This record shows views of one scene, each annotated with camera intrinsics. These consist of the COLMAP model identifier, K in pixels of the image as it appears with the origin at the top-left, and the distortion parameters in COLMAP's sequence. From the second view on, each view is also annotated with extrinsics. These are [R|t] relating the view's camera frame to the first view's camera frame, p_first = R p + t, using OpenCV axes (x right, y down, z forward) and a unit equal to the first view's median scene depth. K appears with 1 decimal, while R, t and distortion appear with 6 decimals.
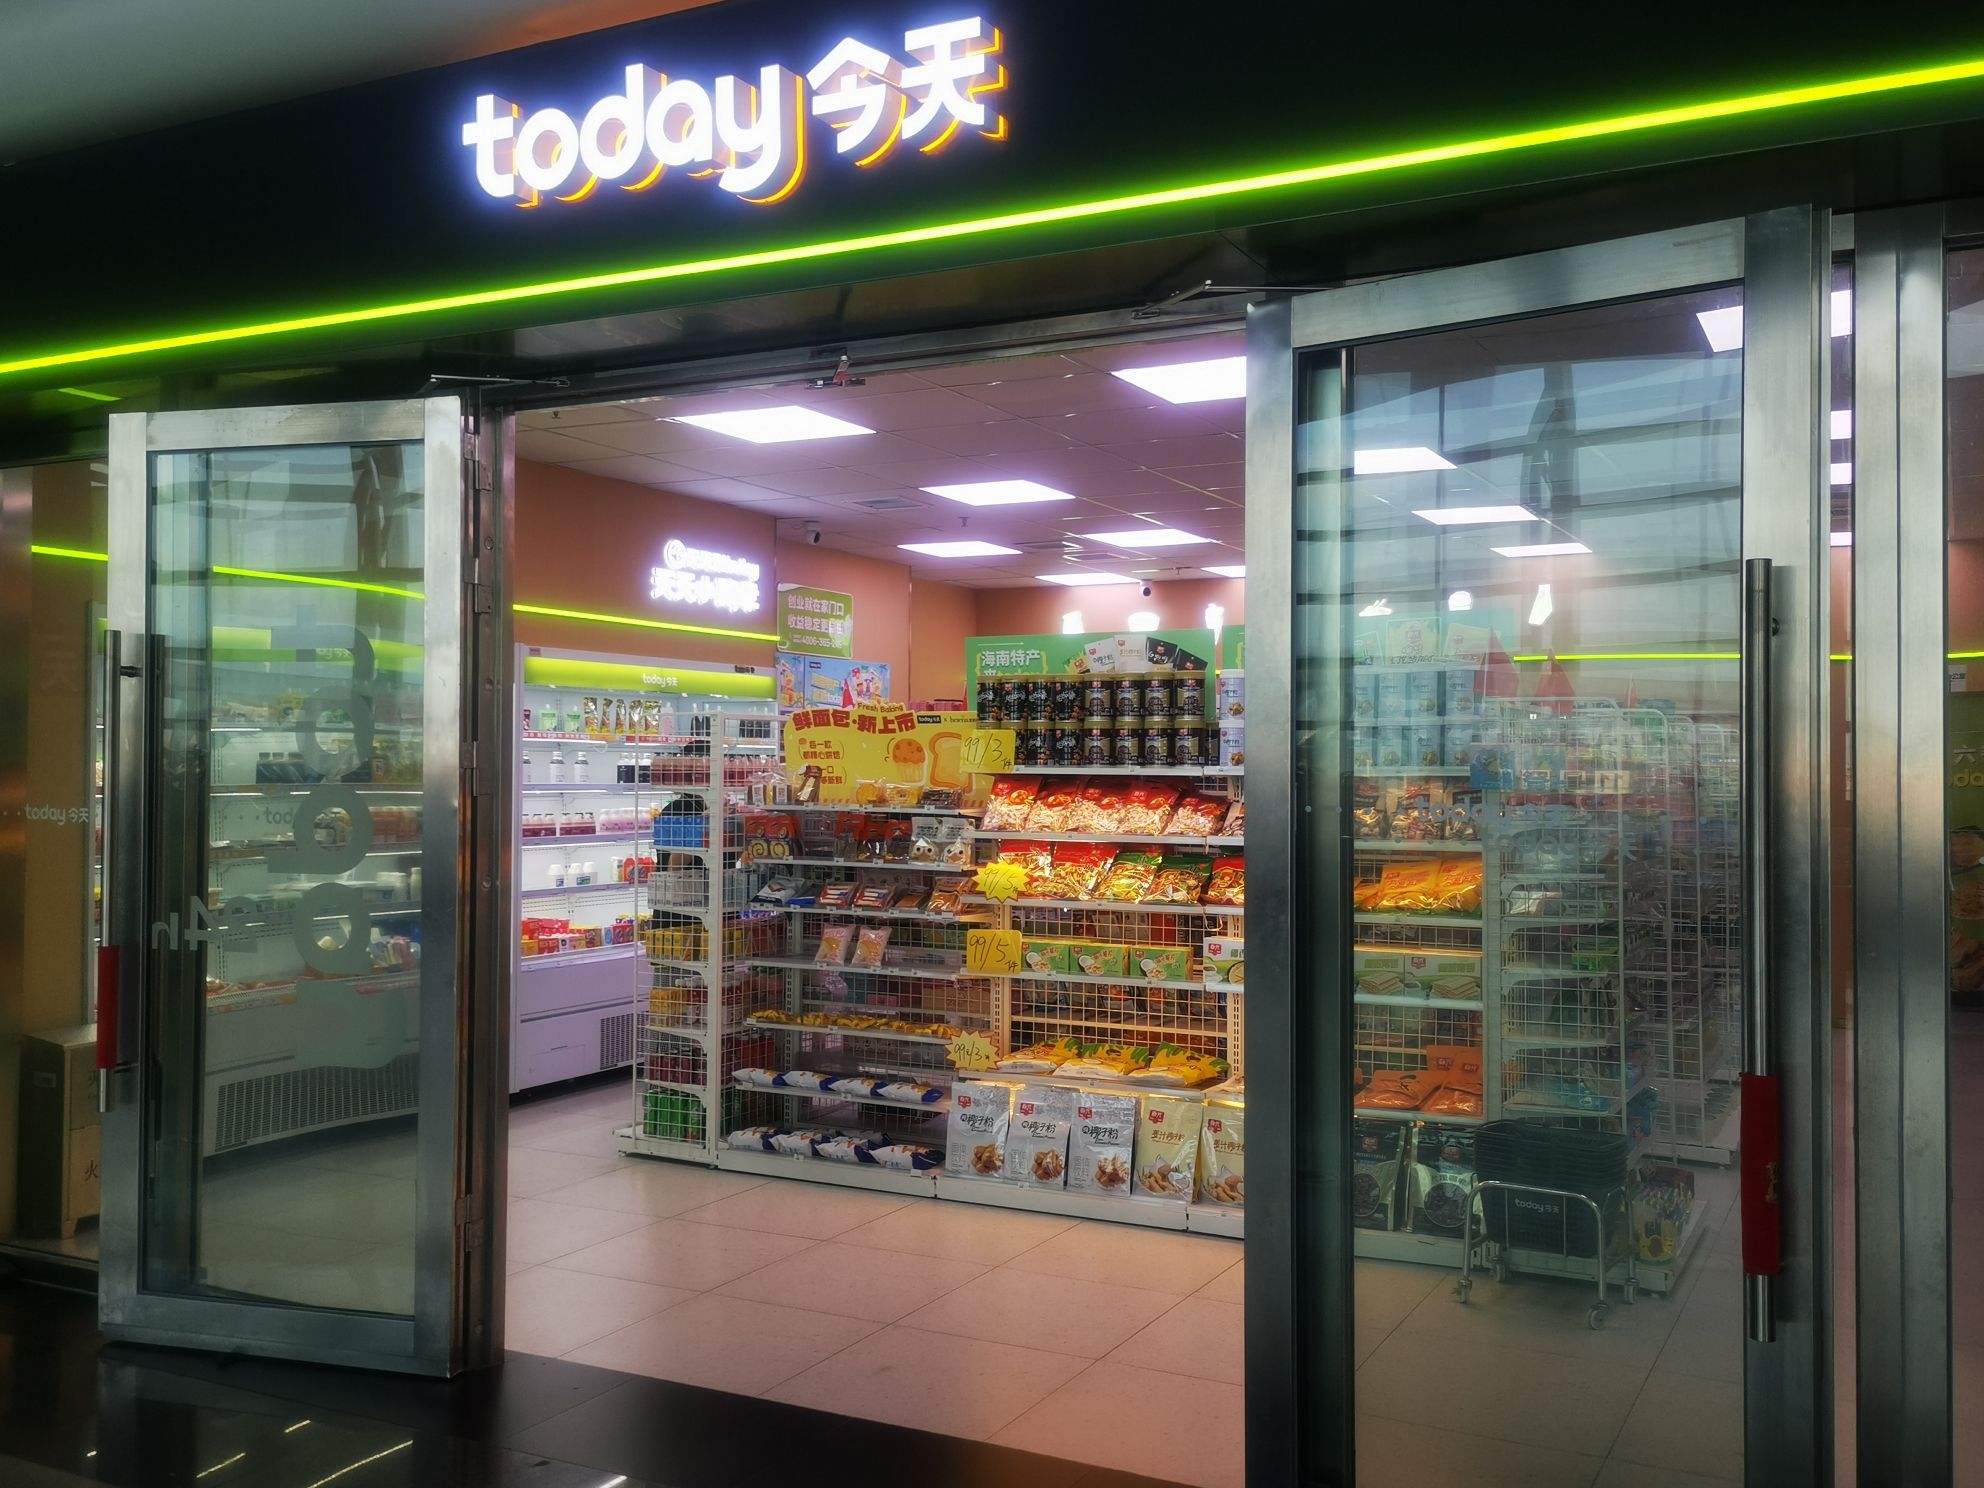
lens RADIAL K [[1759.6, 0, 992.3], [0, 1759.6, 746.7], [0, 0, 1]] dist [0.113535, -0.131157]
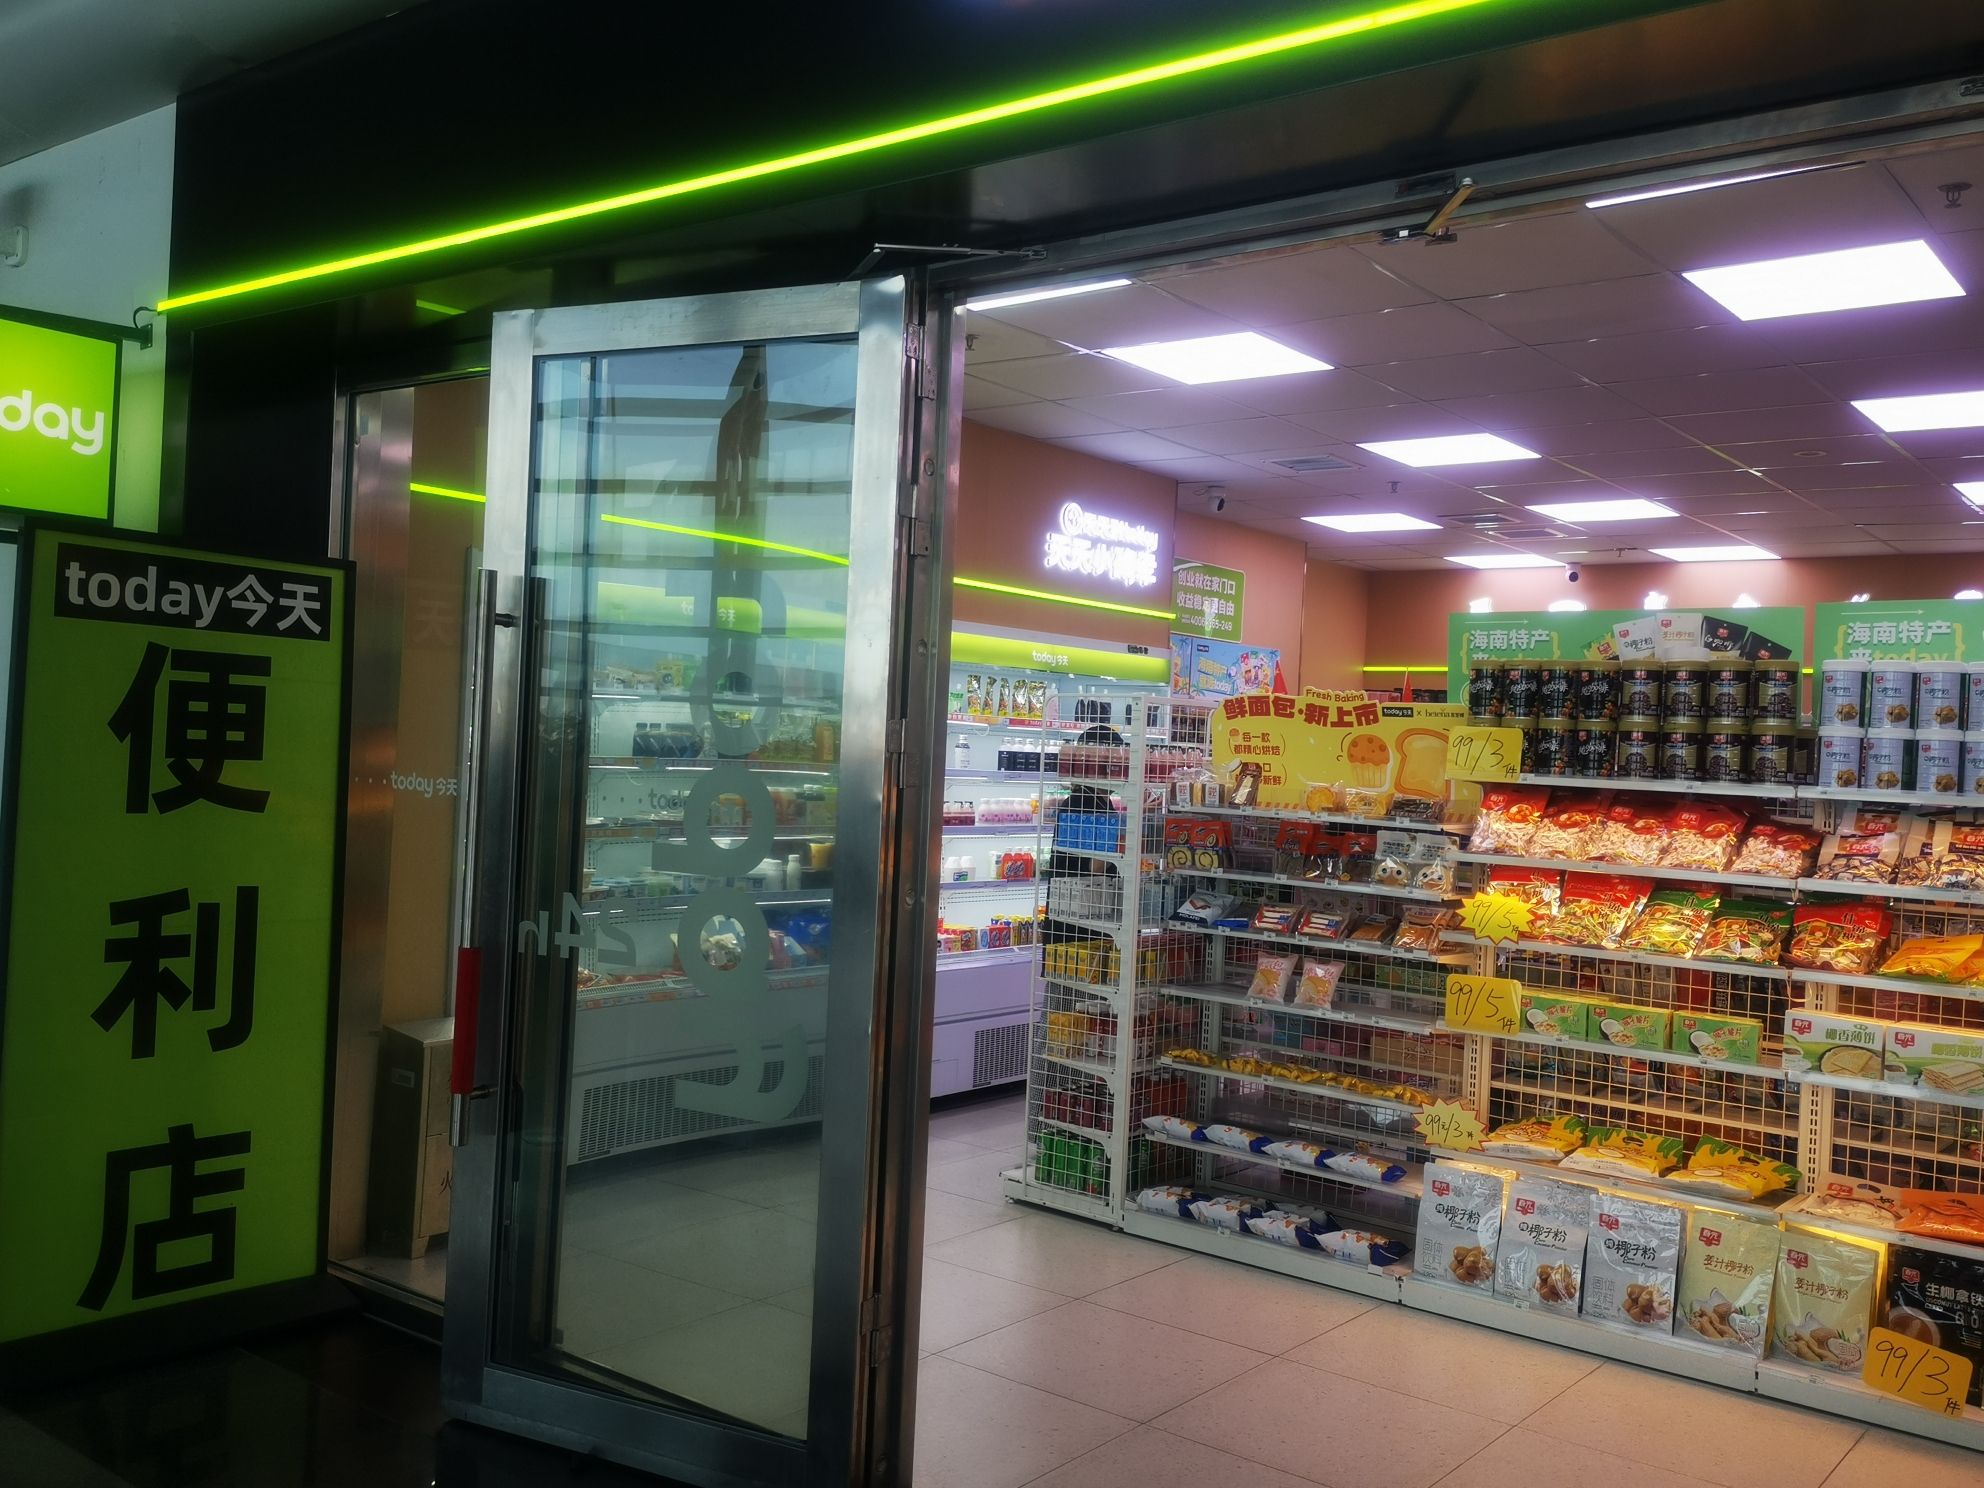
lens RADIAL K [[1759.6, 0, 992.3], [0, 1759.6, 746.7], [0, 0, 1]] dist [0.113535, -0.131157]
pose [[0.982399, 0.039748, -0.182515, -0.072986], [-0.038735, 0.999208, 0.009115, 0.000518], [0.182733, -0.001884, 0.983161, 0.159236]]
